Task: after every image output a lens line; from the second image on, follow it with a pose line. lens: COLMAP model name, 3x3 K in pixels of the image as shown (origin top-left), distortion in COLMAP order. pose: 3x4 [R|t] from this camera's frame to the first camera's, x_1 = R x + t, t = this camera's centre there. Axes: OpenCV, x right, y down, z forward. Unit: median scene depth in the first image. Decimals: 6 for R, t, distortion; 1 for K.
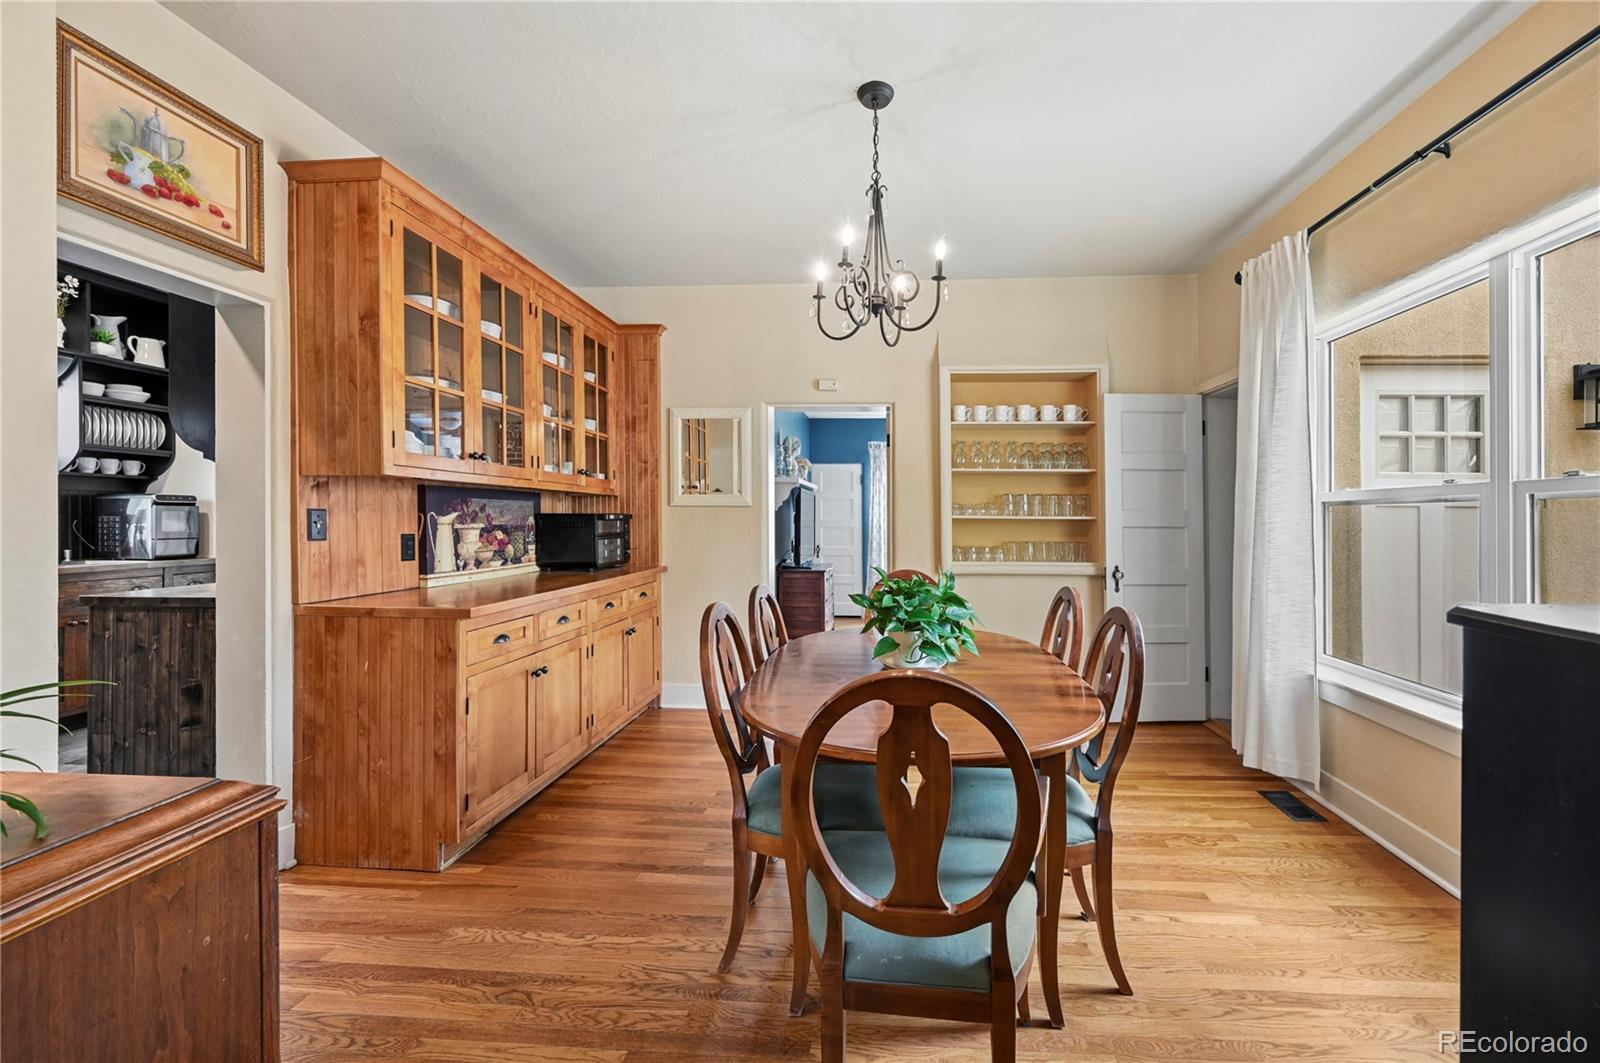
lens RADIAL K [[648.1, 0, 871.3], [0, 648.1, 521.5], [0, 0, 1]] dist [0.000905, 0.000250]
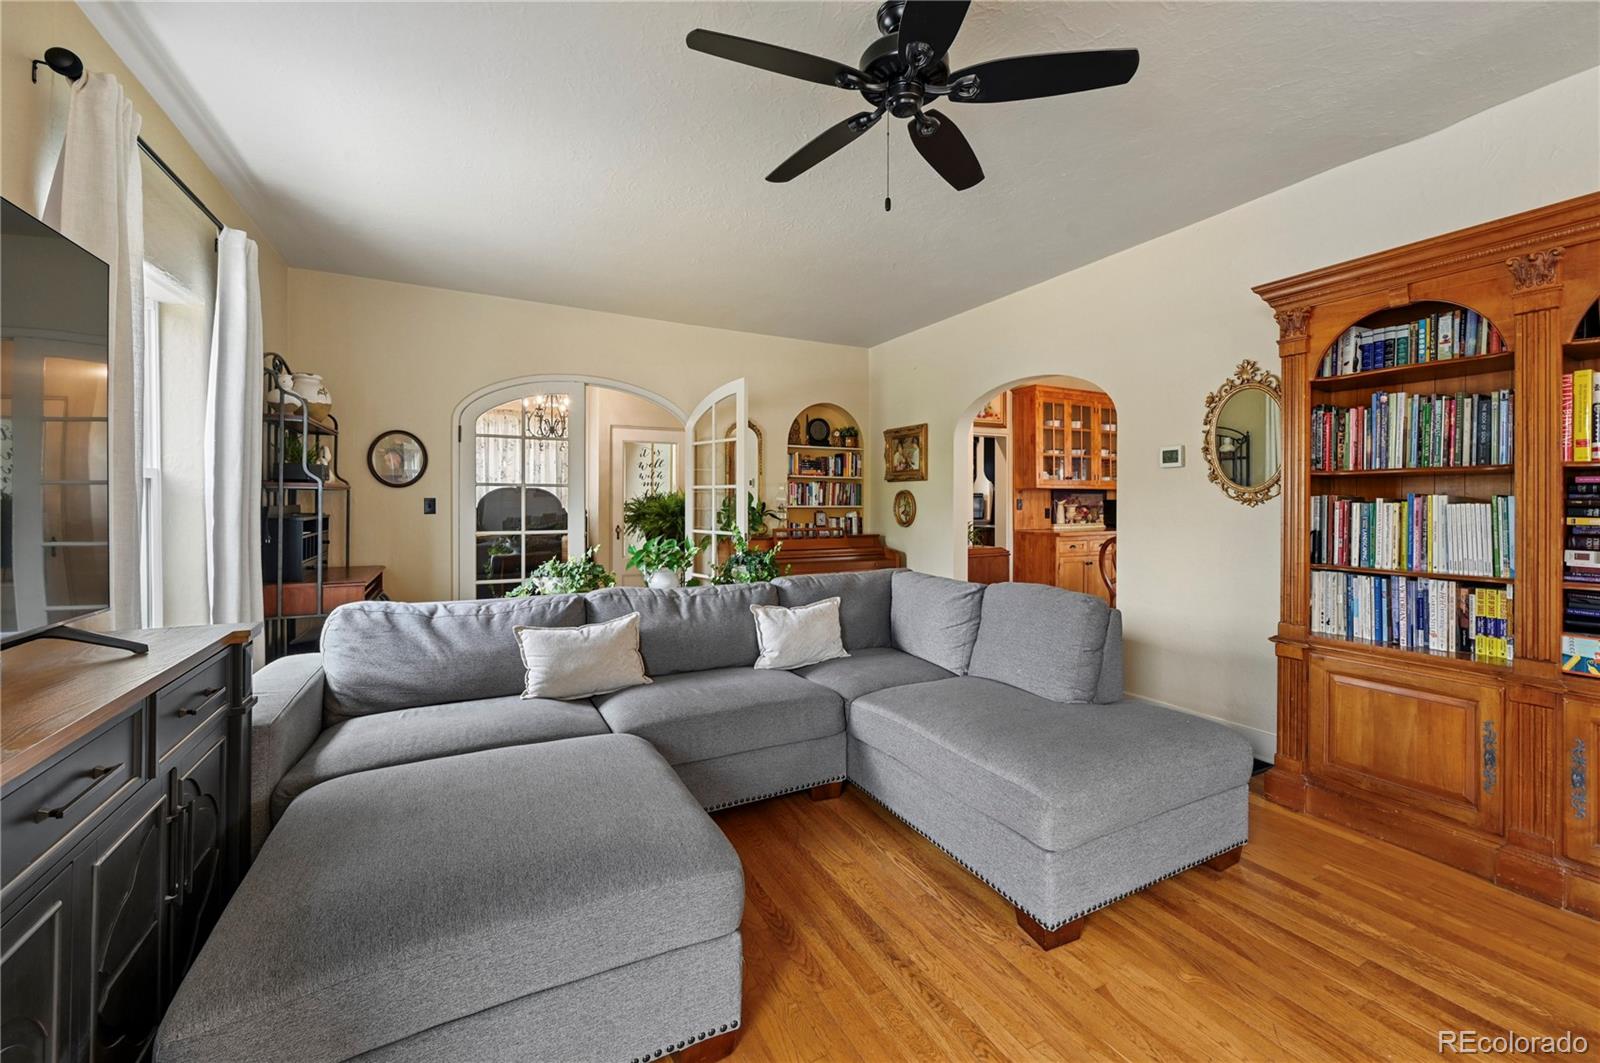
lens RADIAL K [[644.8, 0, 823.9], [0, 644.8, 514.3], [0, 0, 1]] dist [-0.000537, -0.000108]
pose [[0.524739, 0.009201, -0.851213, 1.289711], [0.001557, 0.999930, 0.011768, 0.014384], [0.851262, -0.007501, 0.524688, -1.424341]]
